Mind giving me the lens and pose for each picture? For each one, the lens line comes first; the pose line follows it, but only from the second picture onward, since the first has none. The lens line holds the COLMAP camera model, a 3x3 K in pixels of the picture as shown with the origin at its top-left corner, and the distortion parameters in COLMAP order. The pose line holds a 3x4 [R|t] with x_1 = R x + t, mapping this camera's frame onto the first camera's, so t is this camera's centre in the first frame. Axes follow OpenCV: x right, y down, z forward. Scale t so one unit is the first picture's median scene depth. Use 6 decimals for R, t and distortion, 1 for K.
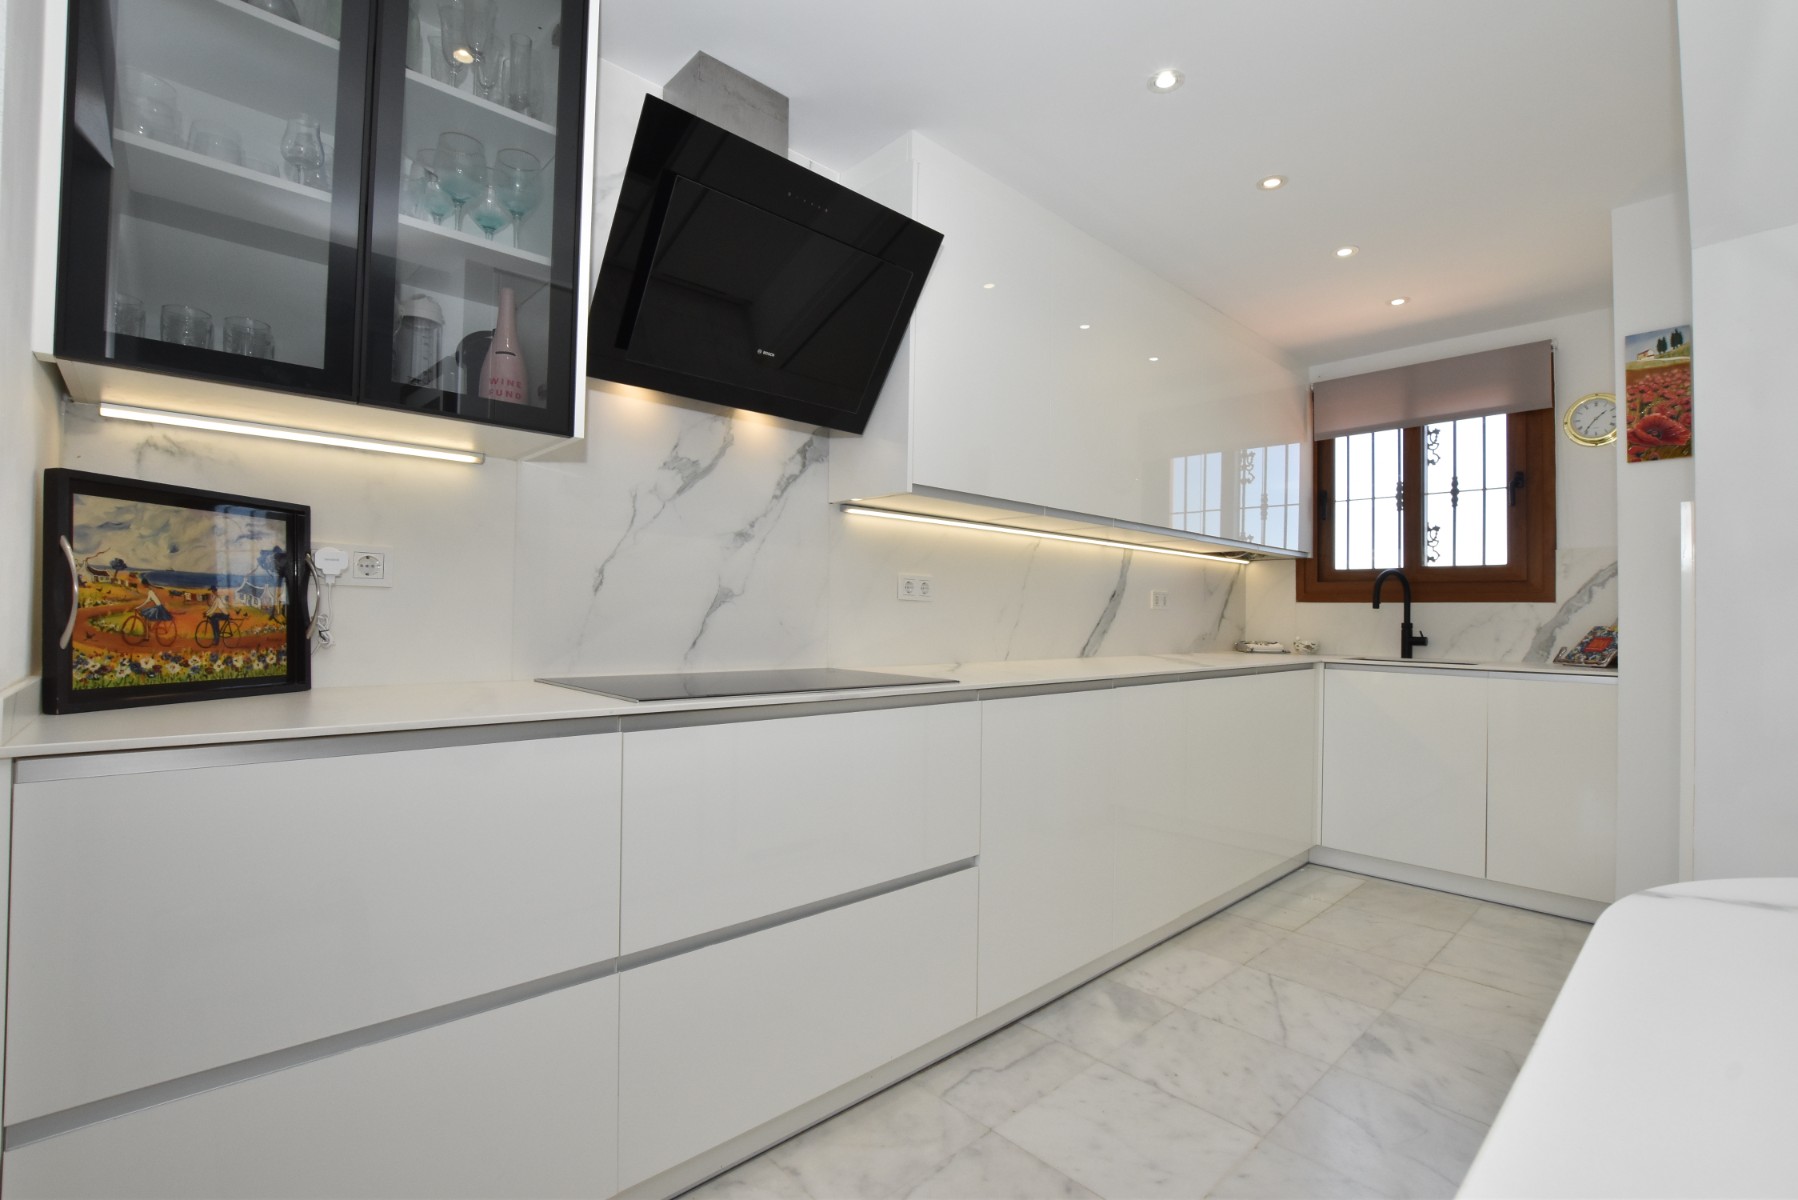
lens RADIAL K [[793.4, 0, 895.9], [0, 793.4, 606.6], [0, 0, 1]] dist [-0.036411, 0.007107]
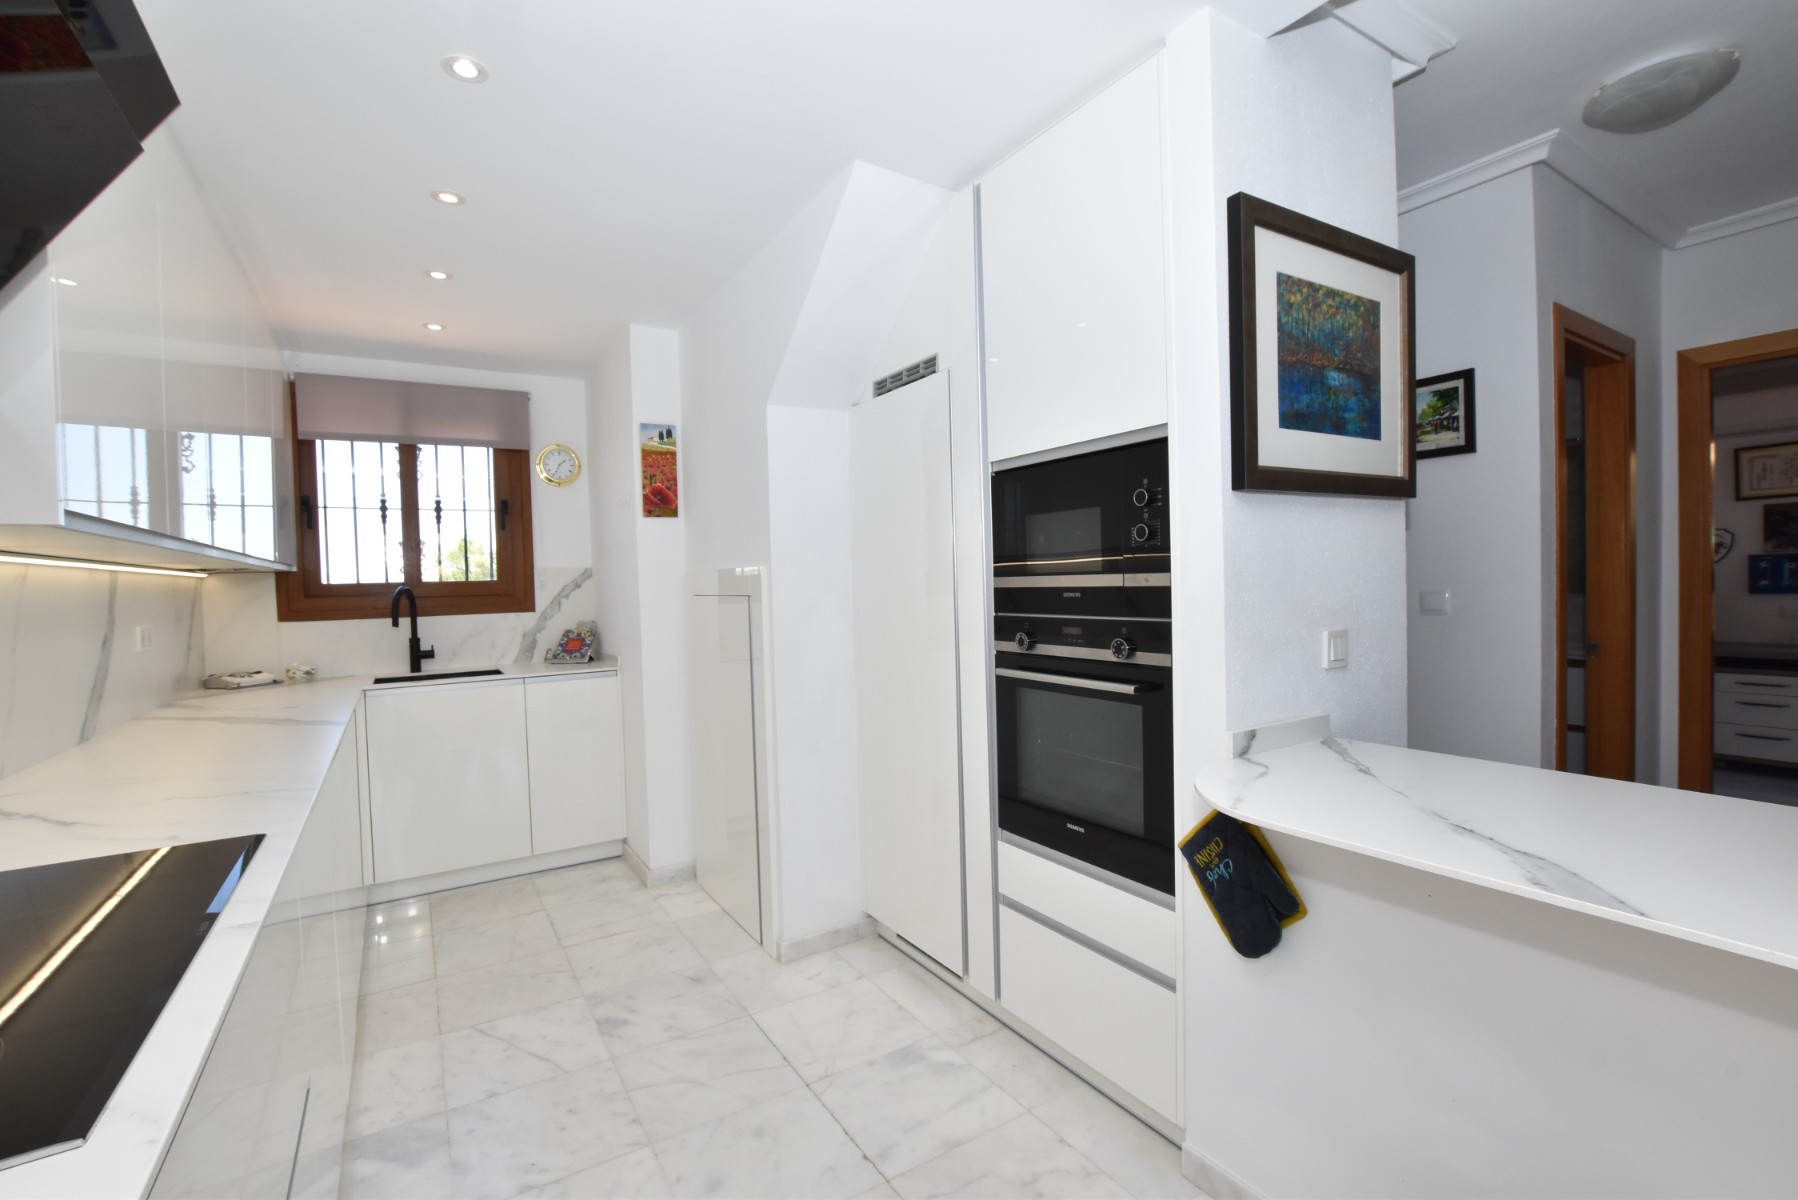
lens RADIAL K [[793.4, 0, 903.6], [0, 793.4, 602.9], [0, 0, 1]] dist [-0.036411, 0.007107]
pose [[0.178291, -0.050834, 0.982664, -0.399469], [0.019792, 0.998648, 0.048070, -0.104921], [-0.983779, 0.010878, 0.179056, 0.335601]]
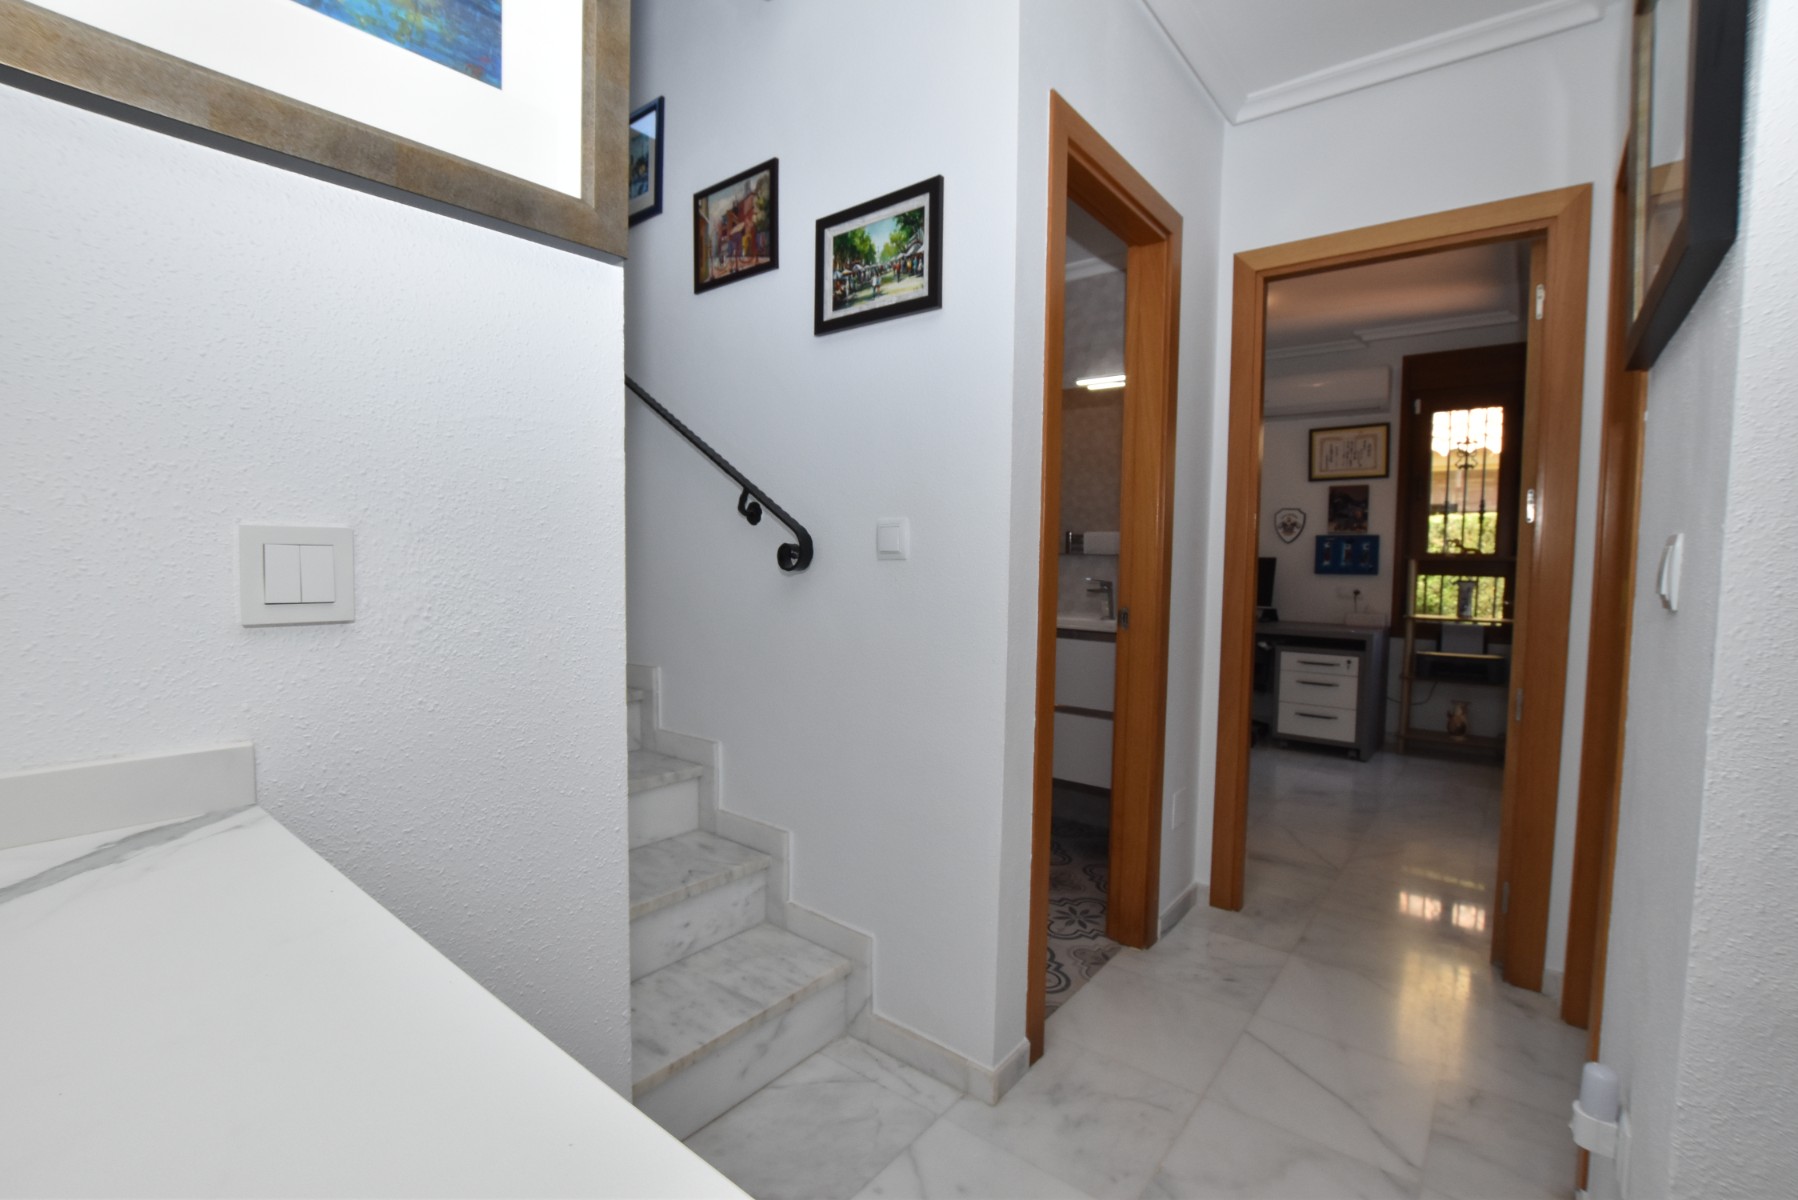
lens RADIAL K [[793.4, 0, 902.5], [0, 793.4, 600.2], [0, 0, 1]] dist [-0.036411, 0.007107]
pose [[-0.147503, -0.077673, 0.986007, 0.150607], [-0.030846, 0.996788, 0.073908, -0.027627], [-0.988580, -0.019513, -0.149425, -0.166882]]
